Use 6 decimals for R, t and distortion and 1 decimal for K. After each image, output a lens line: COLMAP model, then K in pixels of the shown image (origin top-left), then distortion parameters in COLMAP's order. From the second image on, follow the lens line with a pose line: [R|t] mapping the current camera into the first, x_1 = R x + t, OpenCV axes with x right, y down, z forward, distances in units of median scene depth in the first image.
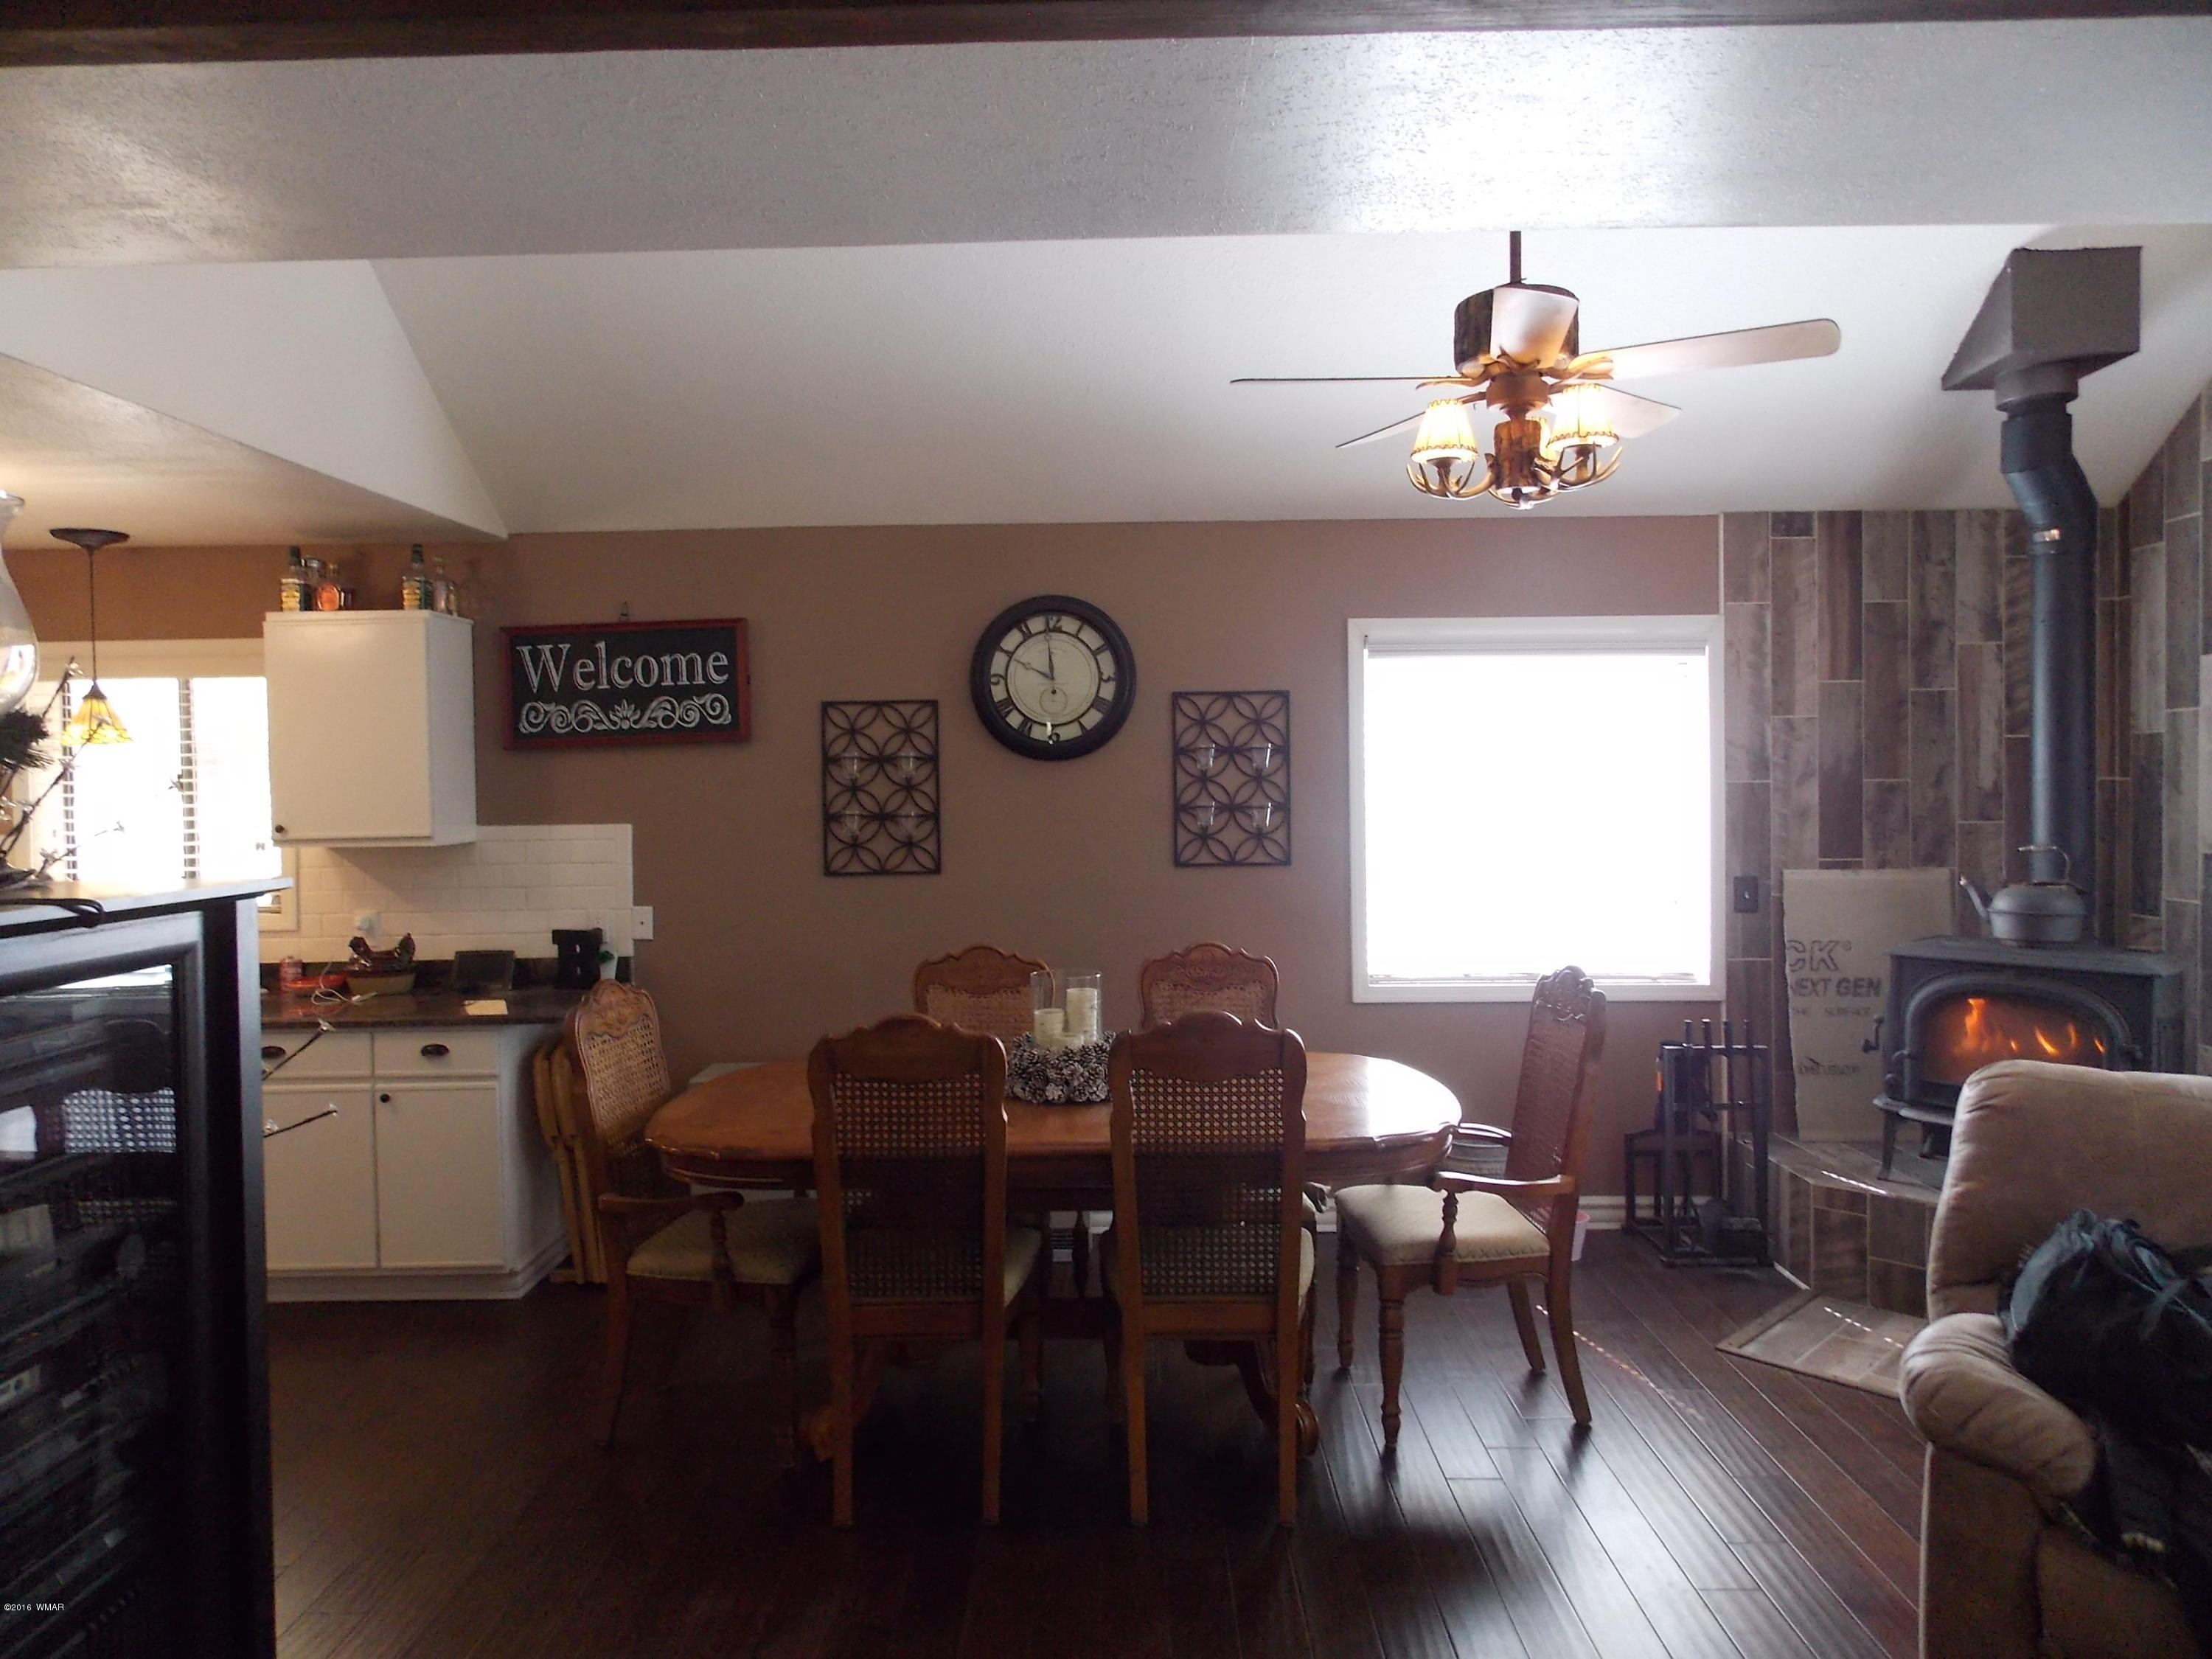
lens RADIAL K [[1454.7, 0, 1108.3], [0, 1454.7, 811.7], [0, 0, 1]] dist [0.002369, -0.002763]
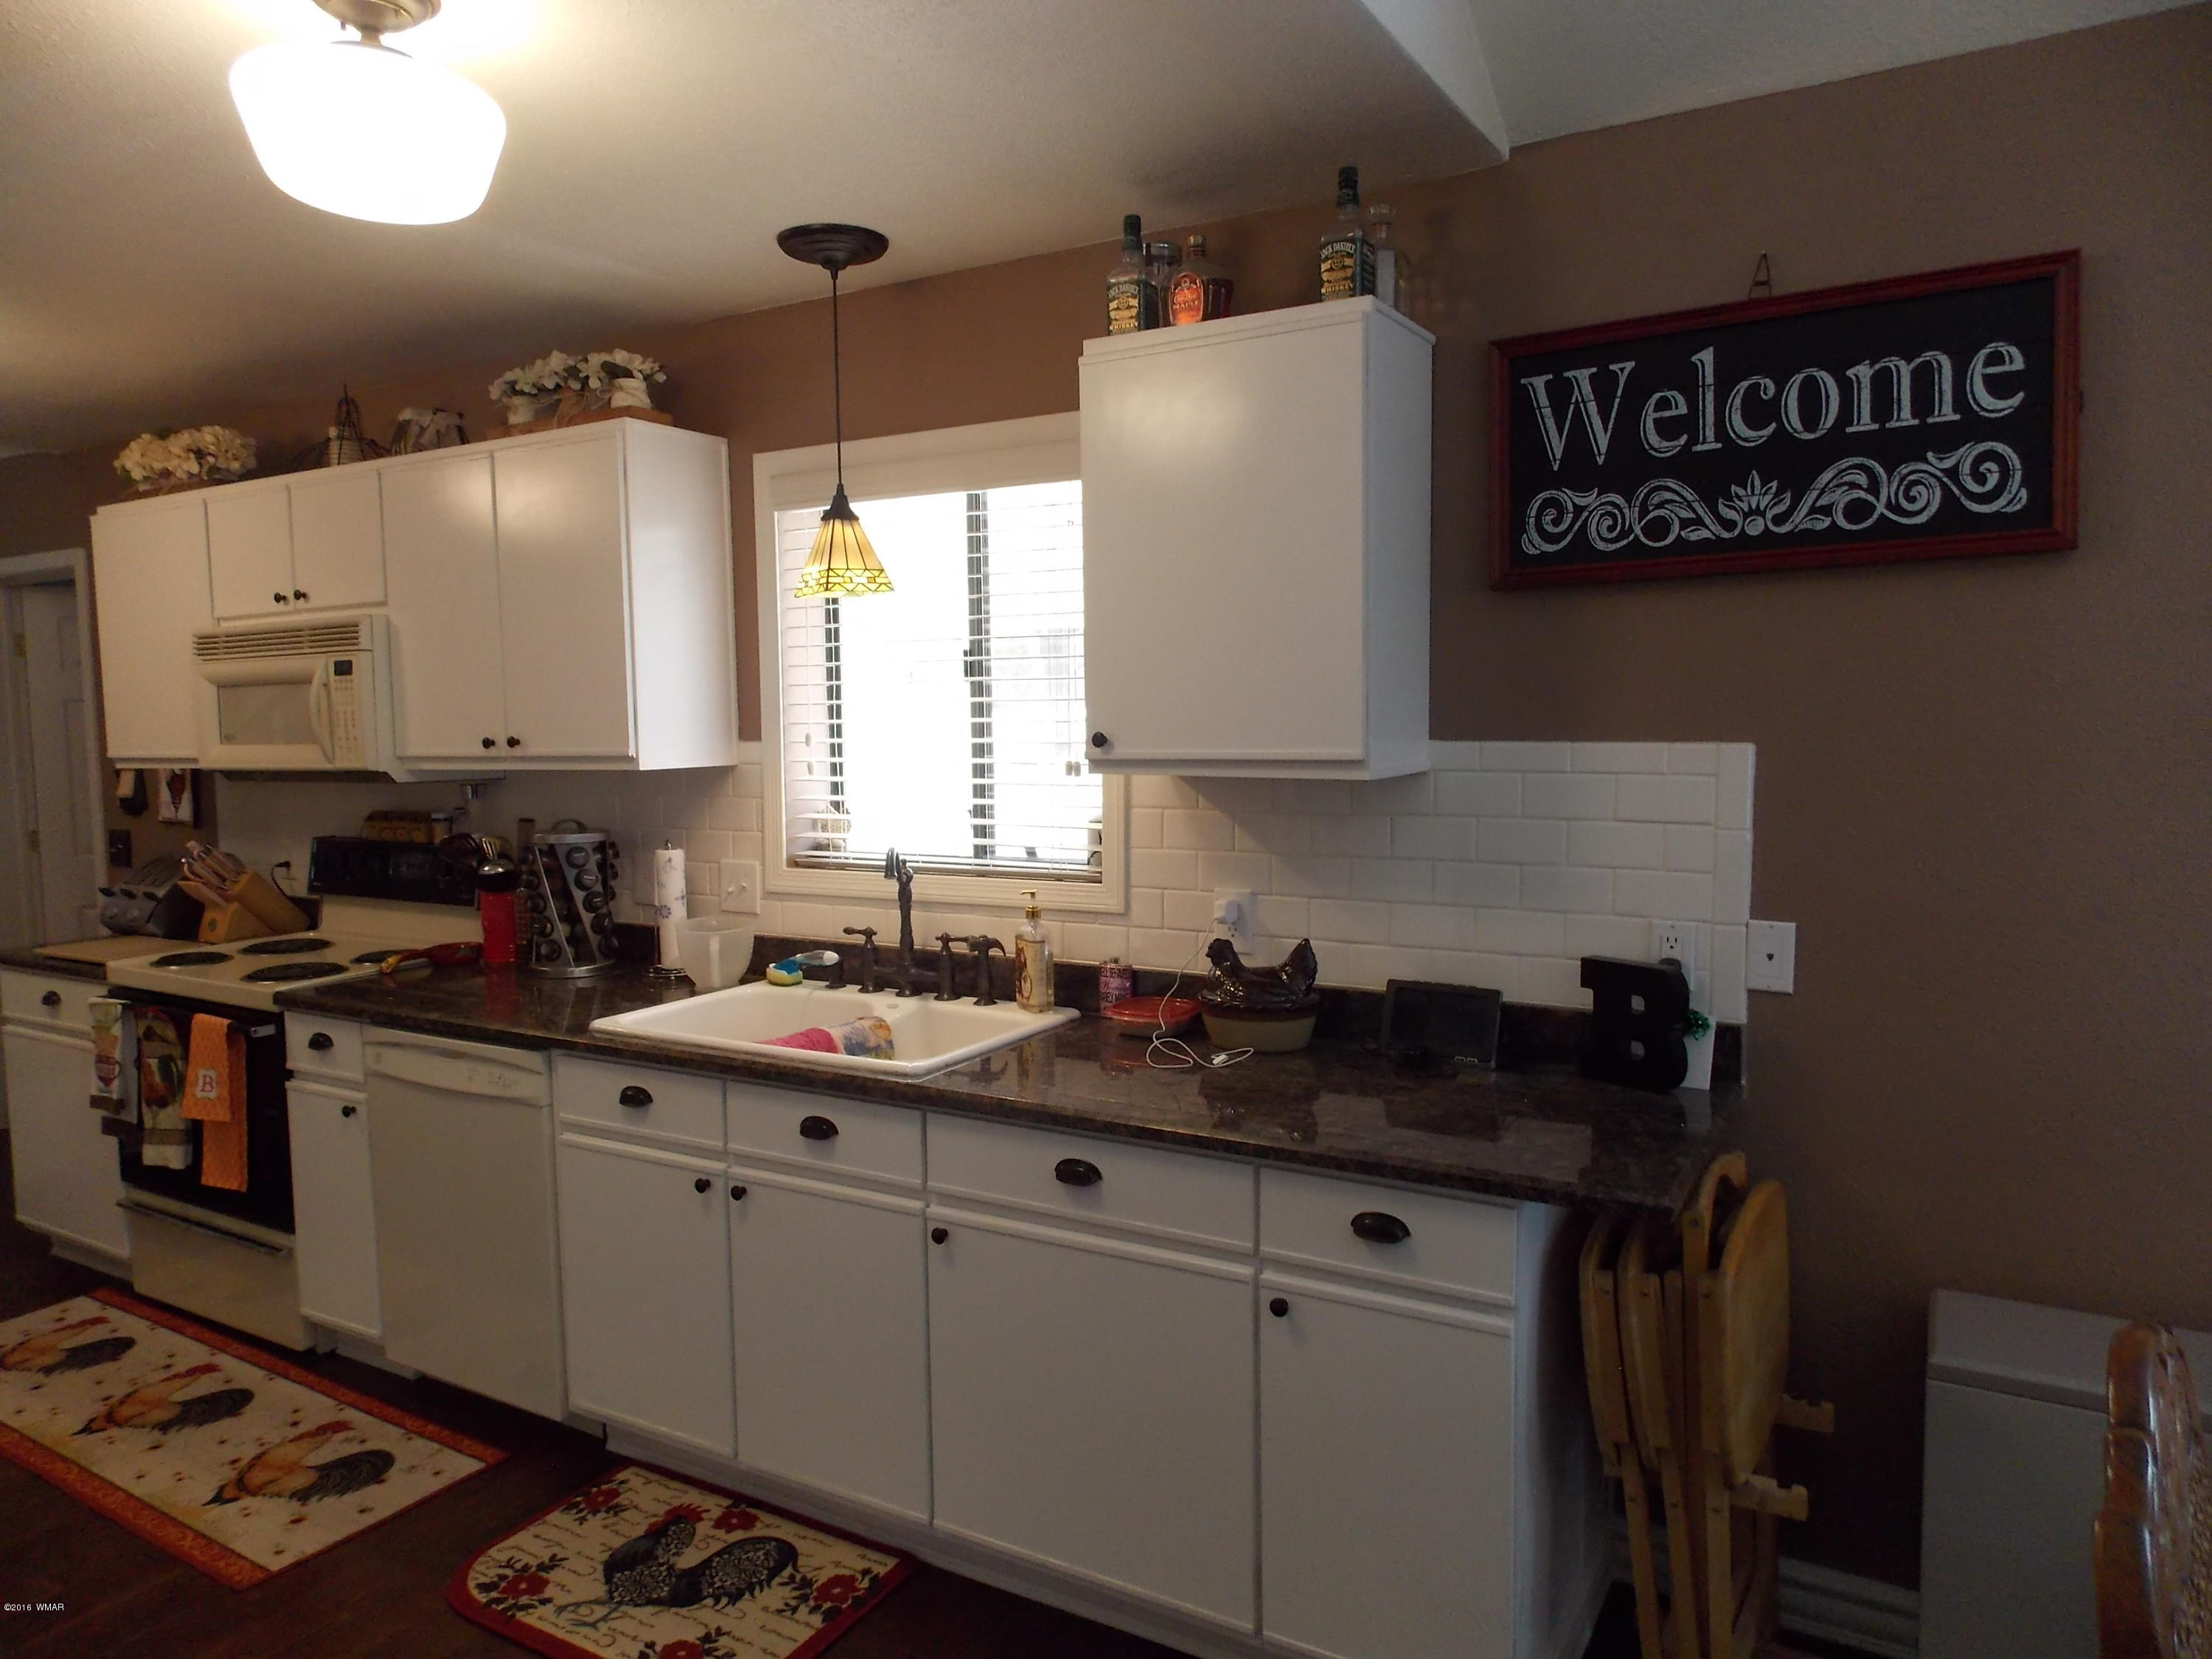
lens RADIAL K [[1454.7, 0, 1108.3], [0, 1454.7, 811.7], [0, 0, 1]] dist [0.002369, -0.002763]
pose [[0.866278, 0.043988, -0.497622, -0.276298], [-0.014193, 0.997881, 0.063500, 0.003854], [0.499361, -0.047946, 0.865067, 0.496597]]
